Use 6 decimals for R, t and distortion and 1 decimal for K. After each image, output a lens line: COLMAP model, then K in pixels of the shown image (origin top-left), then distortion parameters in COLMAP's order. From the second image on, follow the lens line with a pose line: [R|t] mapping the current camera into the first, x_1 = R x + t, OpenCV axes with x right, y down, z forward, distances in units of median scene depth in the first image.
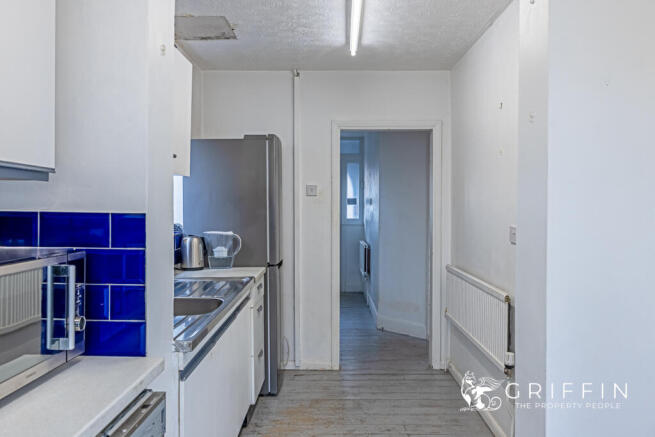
lens RADIAL K [[546.5, 0, 327.4], [0, 546.5, 215.8], [0, 0, 1]] dist [0.013683, 0.003573]
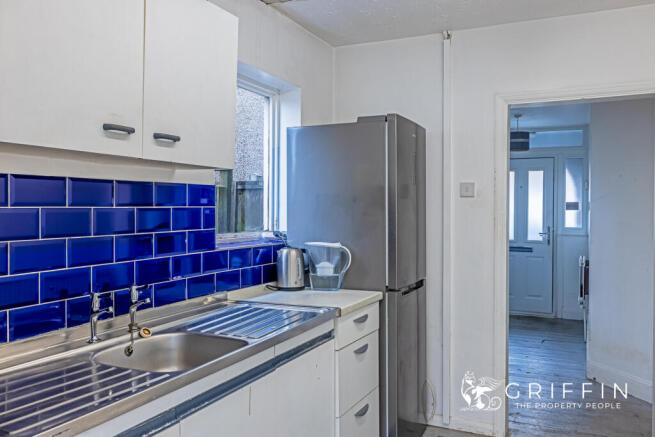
lens RADIAL K [[546.5, 0, 327.0], [0, 546.5, 215.2], [0, 0, 1]] dist [0.013683, 0.003573]
pose [[0.908046, 0.005242, -0.418837, 0.131642], [-0.010392, 0.999896, -0.010017, -0.002460], [0.418741, 0.013449, 0.908006, 0.289820]]
